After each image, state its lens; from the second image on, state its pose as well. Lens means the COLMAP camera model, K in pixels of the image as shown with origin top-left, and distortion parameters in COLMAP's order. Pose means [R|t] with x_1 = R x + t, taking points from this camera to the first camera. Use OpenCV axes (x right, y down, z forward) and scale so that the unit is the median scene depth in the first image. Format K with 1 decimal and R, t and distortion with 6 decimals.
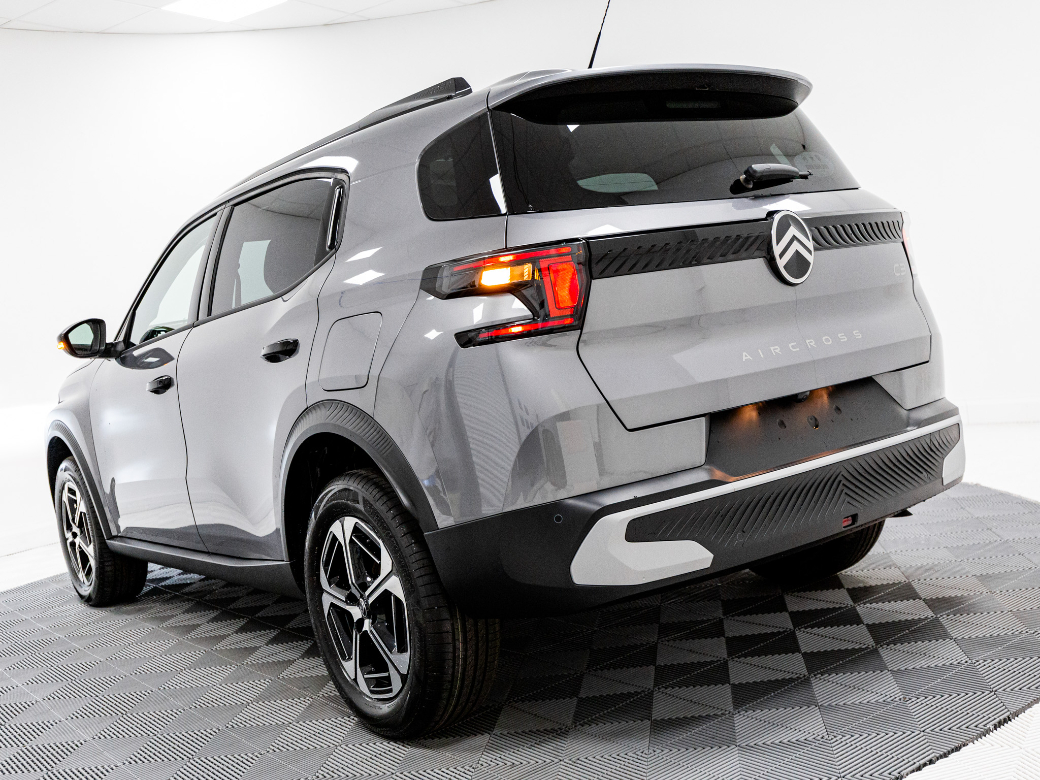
lens RADIAL K [[1107.7, 0, 520.0], [0, 1107.7, 390.0], [0, 0, 1]] dist [-0.009928, -0.025471]
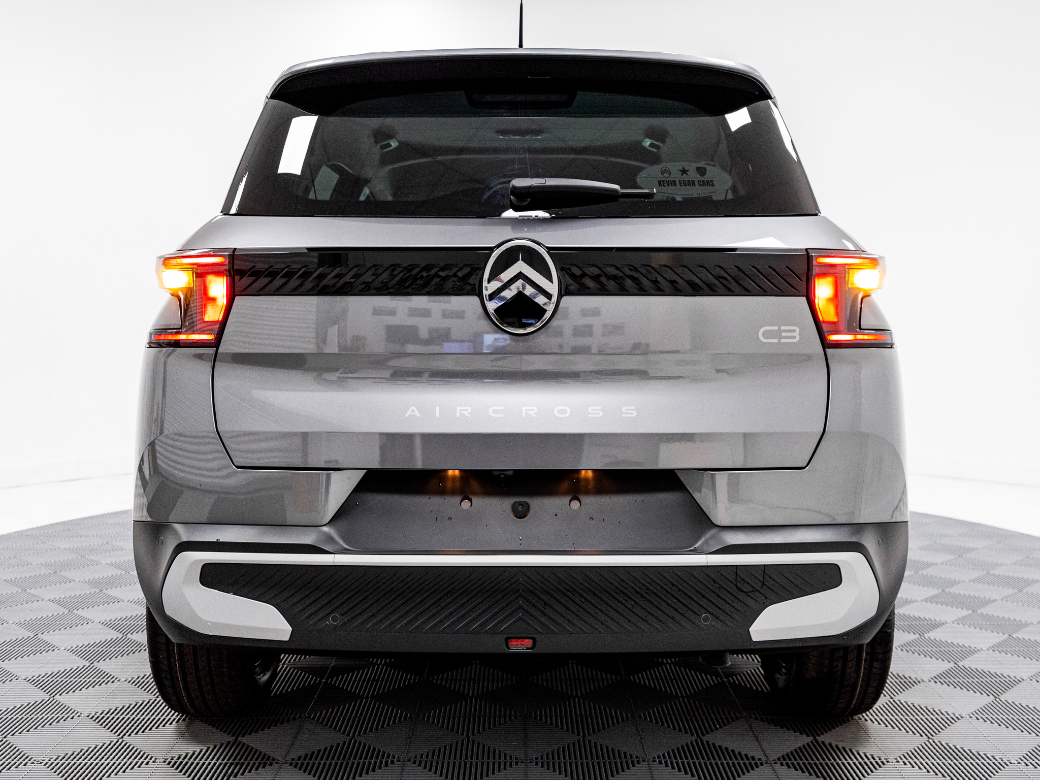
lens RADIAL K [[1107.7, 0, 520.0], [0, 1107.7, 390.0], [0, 0, 1]] dist [-0.009928, -0.025471]
pose [[0.804757, 0.182598, -0.564822, 0.711890], [-0.155723, 0.983129, 0.095957, -0.134299], [0.572814, 0.010733, 0.819615, 0.357030]]
